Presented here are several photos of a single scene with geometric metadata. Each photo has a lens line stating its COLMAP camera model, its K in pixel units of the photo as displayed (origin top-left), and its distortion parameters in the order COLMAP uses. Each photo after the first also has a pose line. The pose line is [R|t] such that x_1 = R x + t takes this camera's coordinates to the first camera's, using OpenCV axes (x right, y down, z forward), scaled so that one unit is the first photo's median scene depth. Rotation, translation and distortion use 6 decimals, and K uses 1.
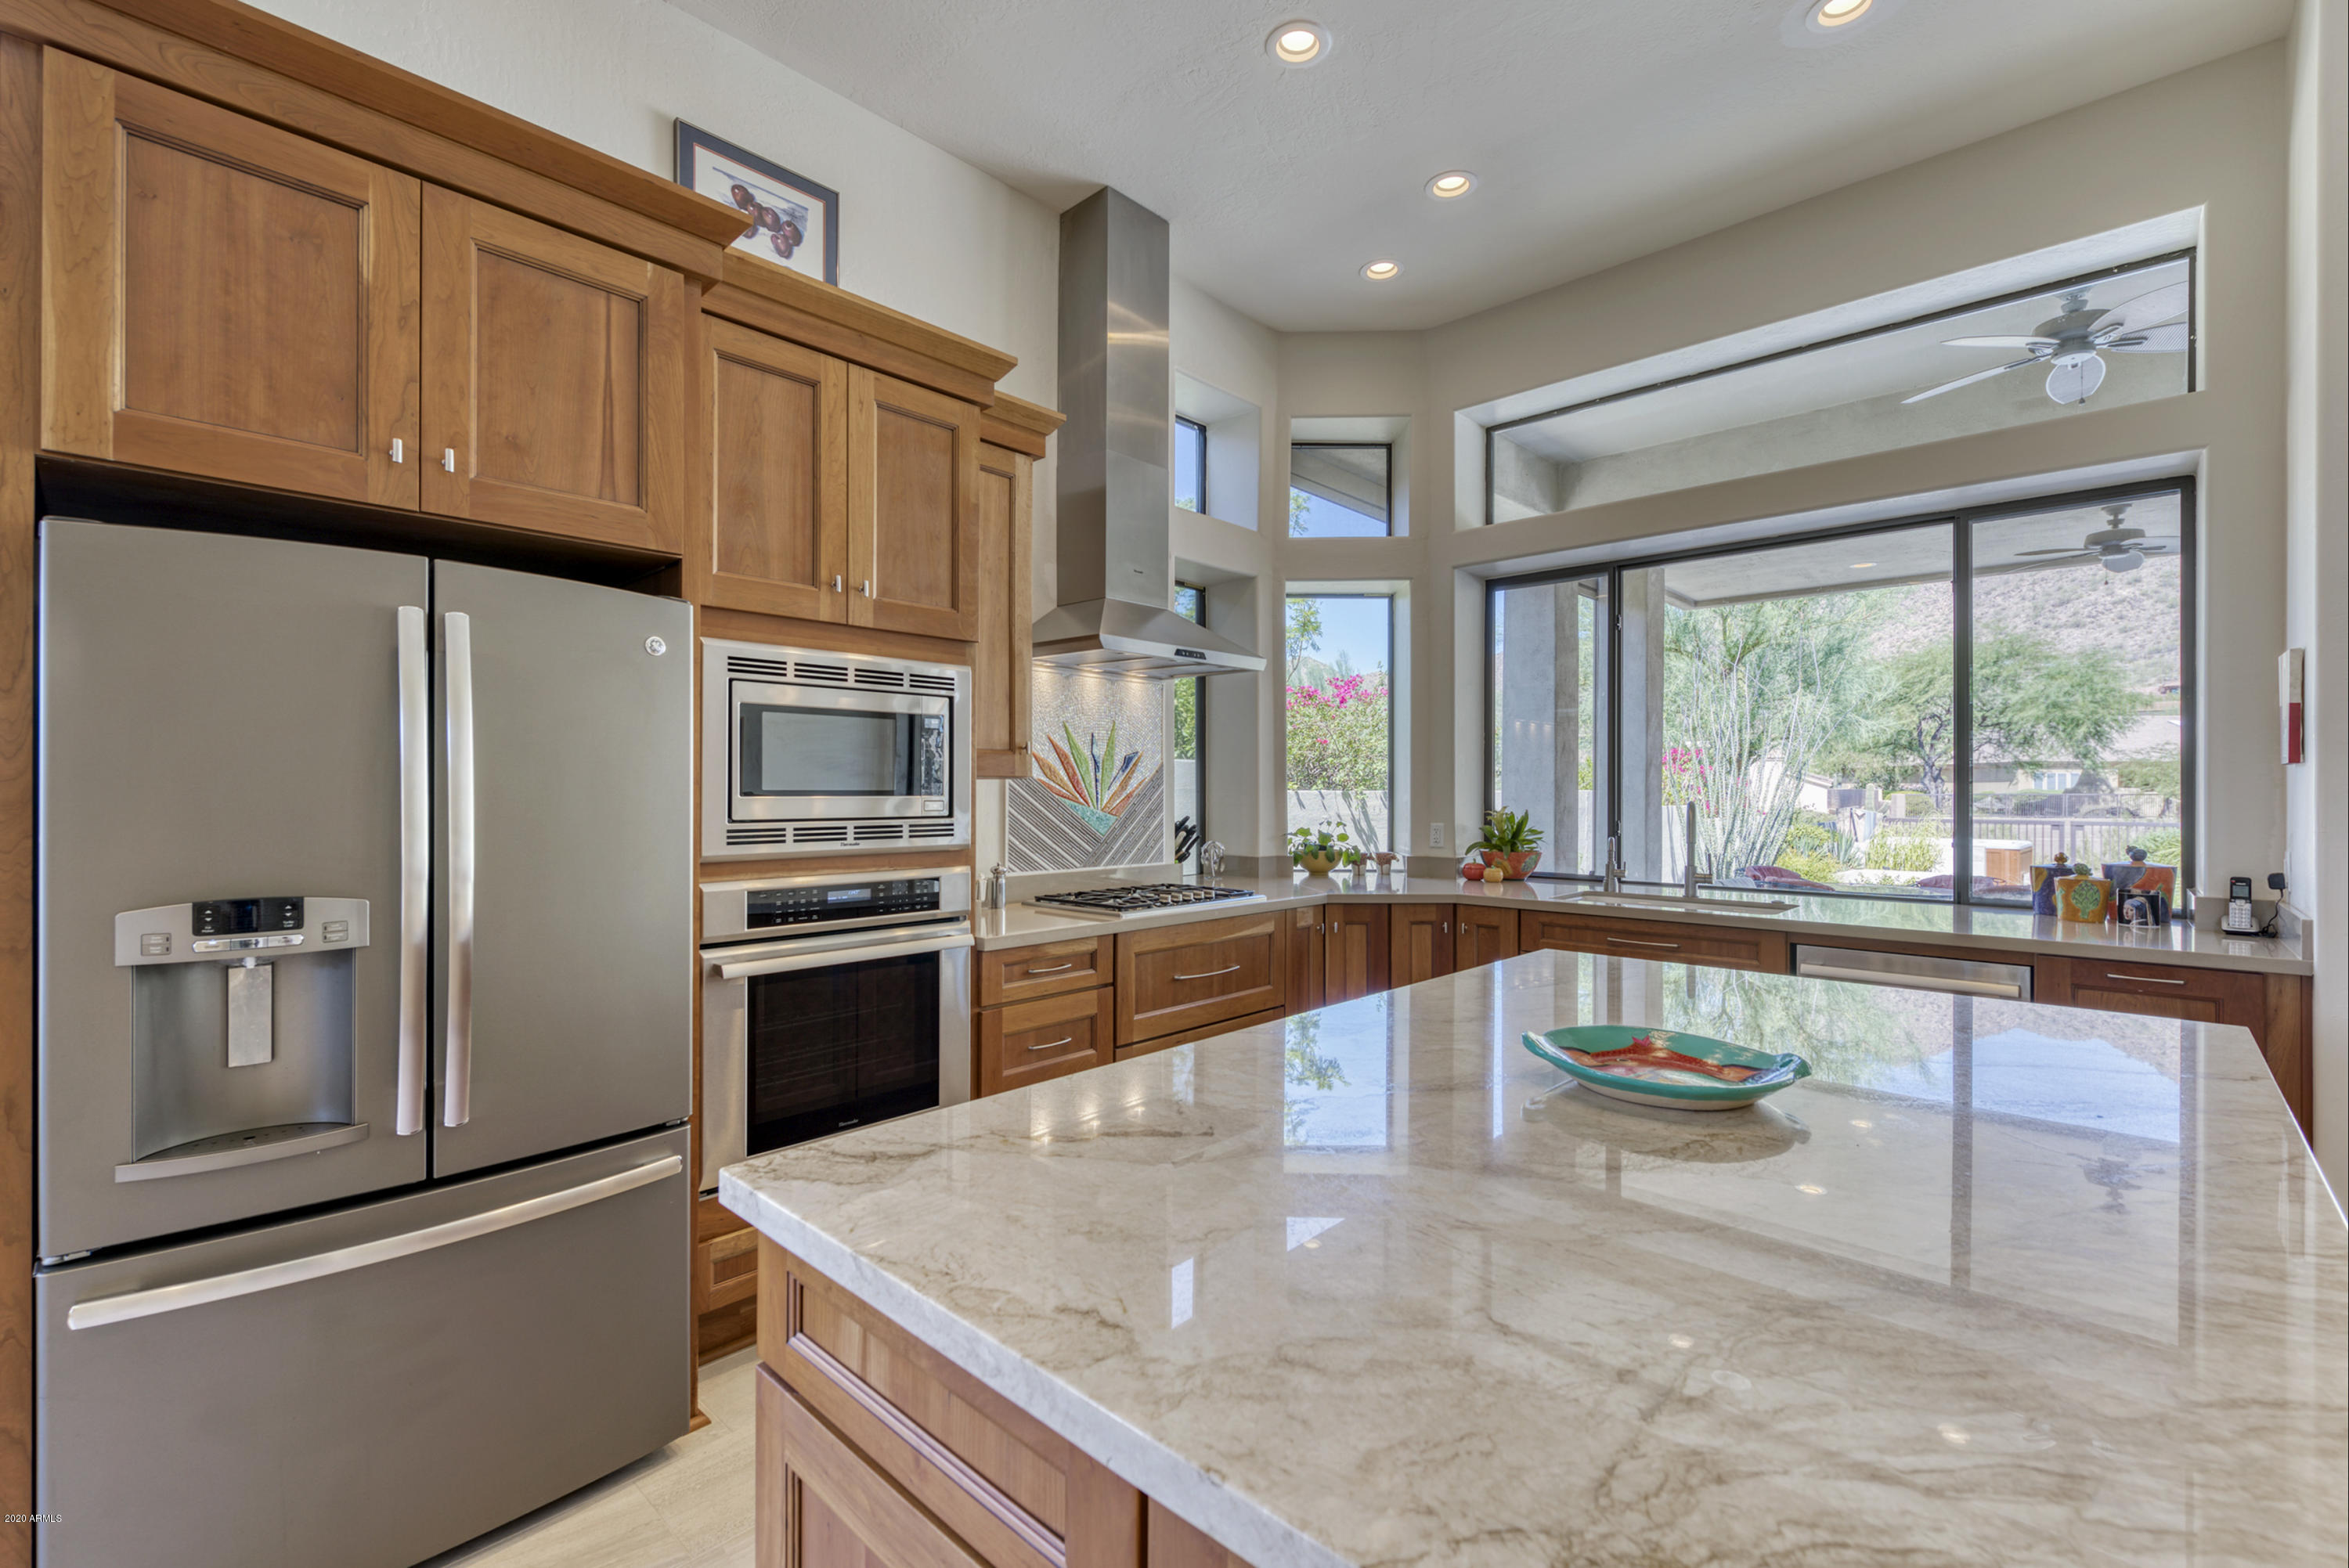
lens RADIAL K [[1022.0, 0, 1187.5], [0, 1022.0, 779.4], [0, 0, 1]] dist [0.003880, -0.001056]
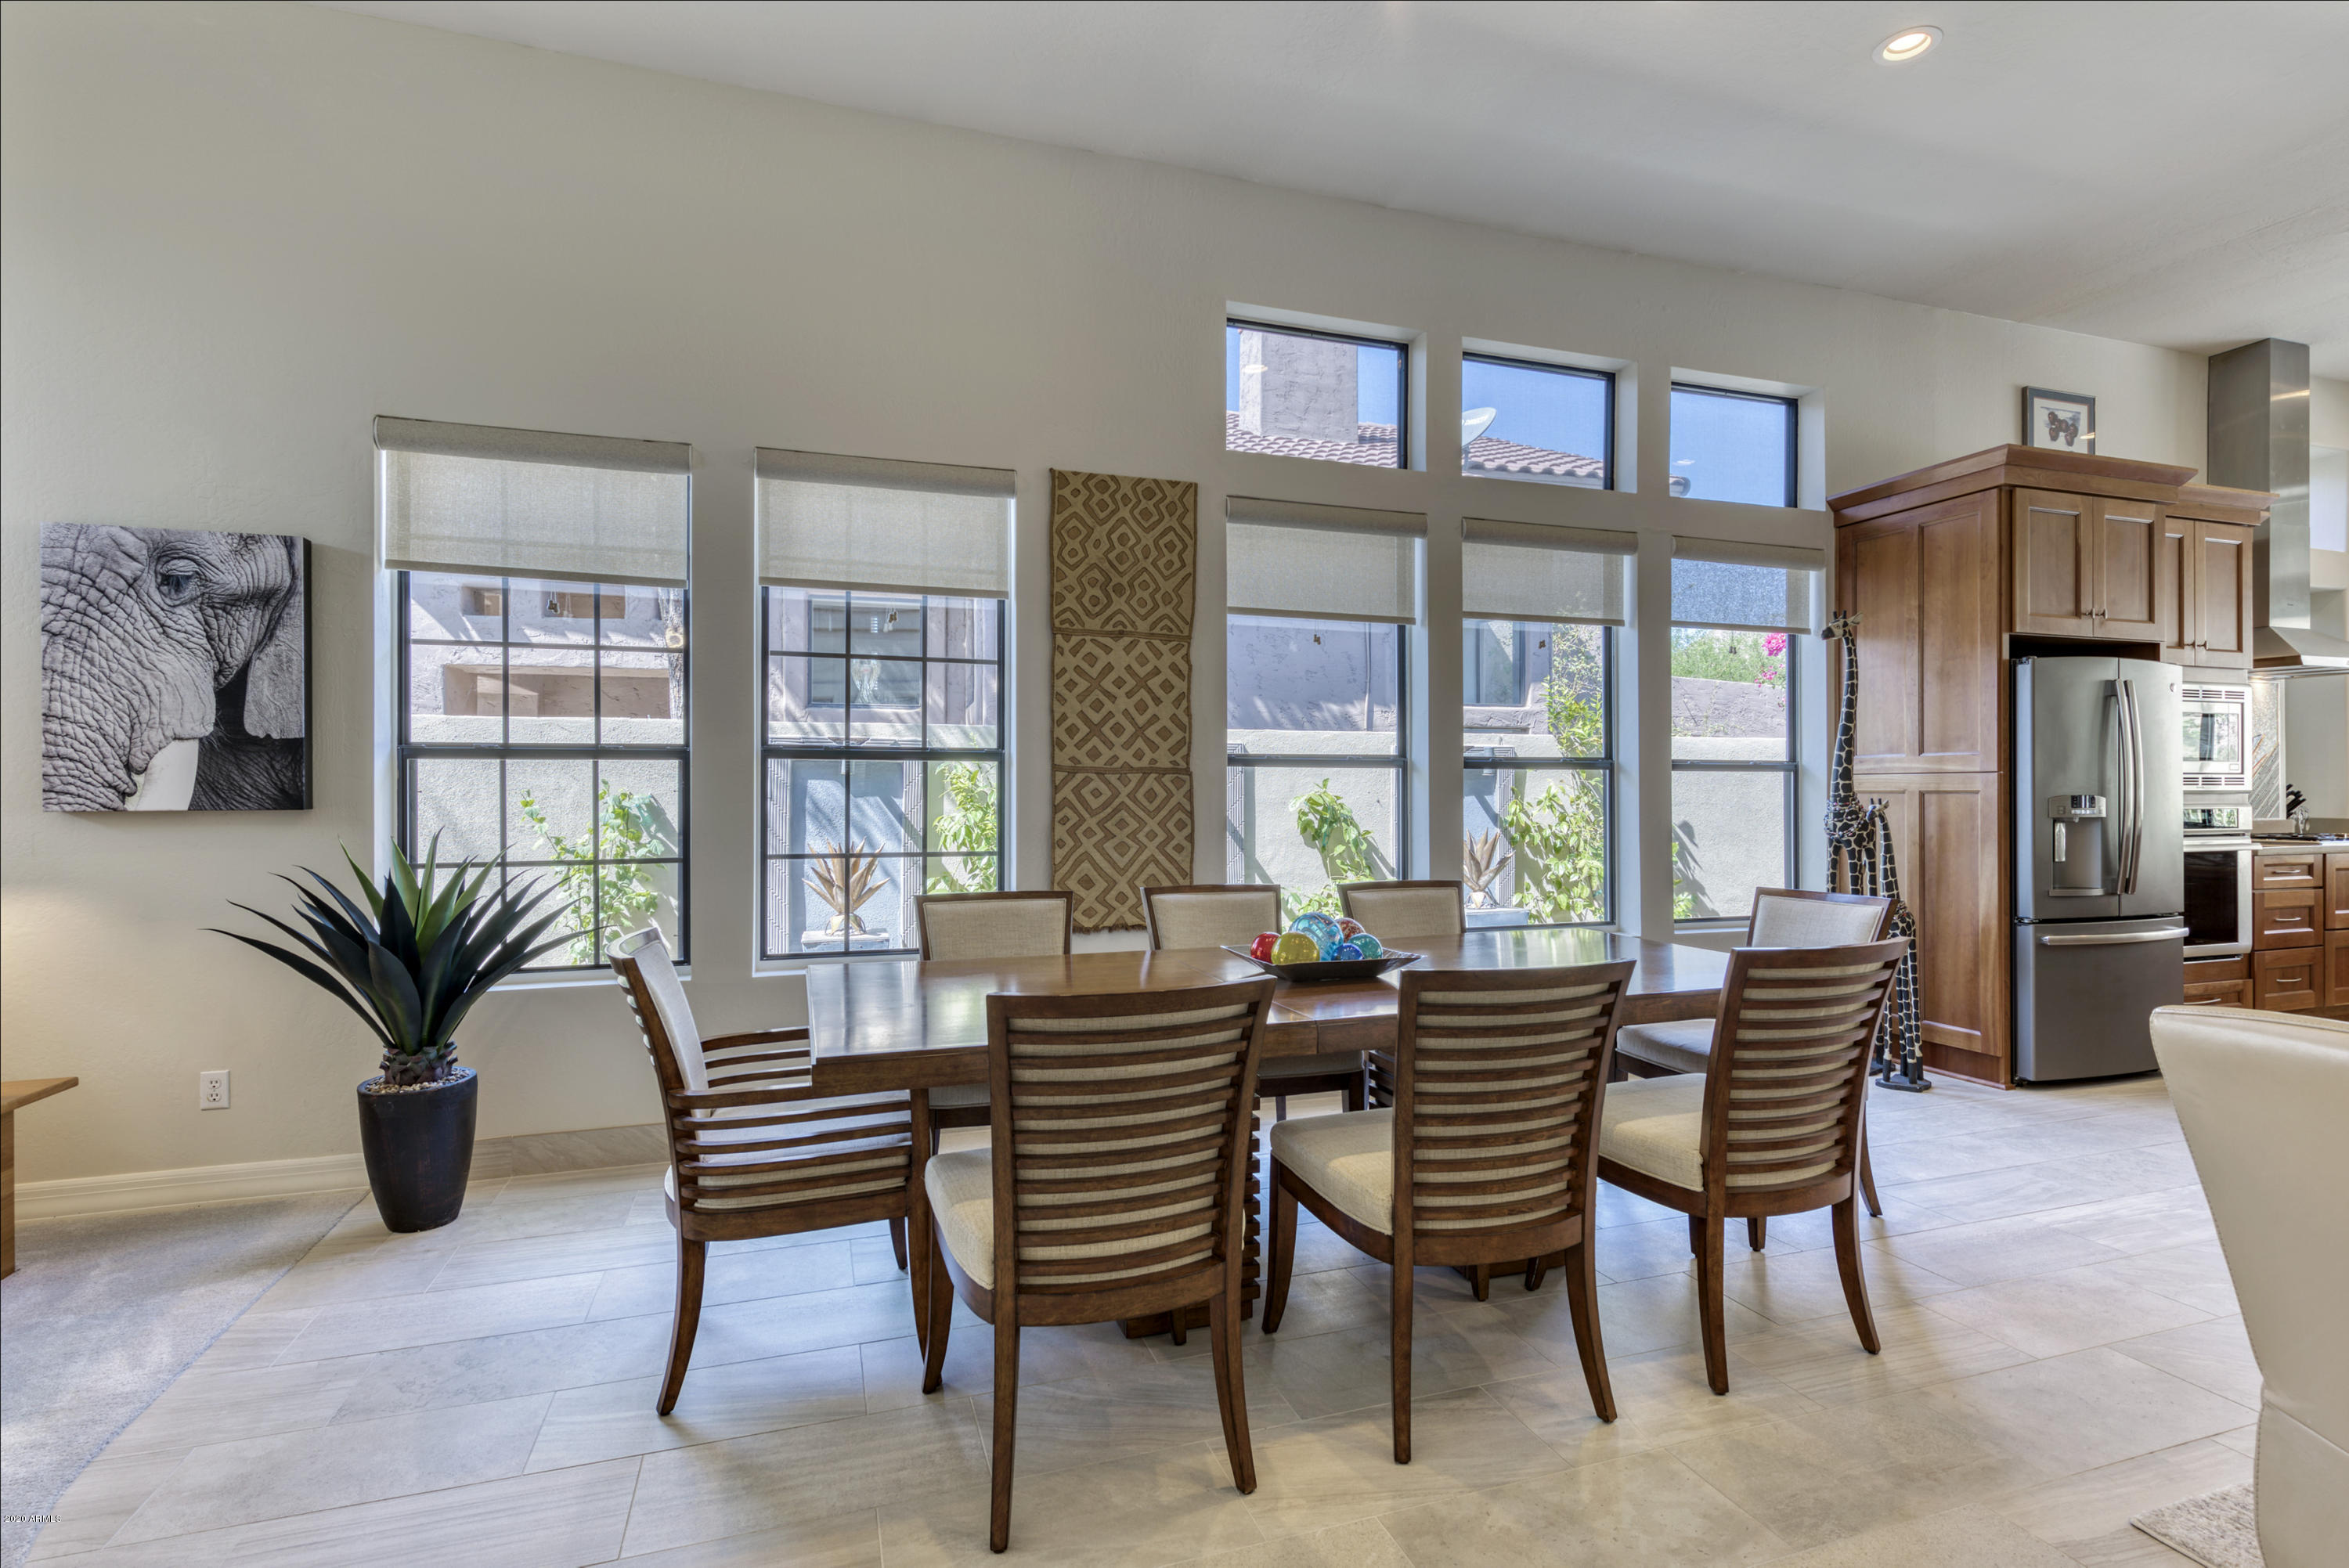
lens RADIAL K [[1146.0, 0, 1204.1], [0, 1146.0, 788.7], [0, 0, 1]] dist [0.020883, 0.000030]
pose [[0.885446, -0.005552, -0.464709, -0.850604], [0.008400, 0.999956, 0.004058, 0.039249], [0.464666, -0.007497, 0.885454, -1.504278]]
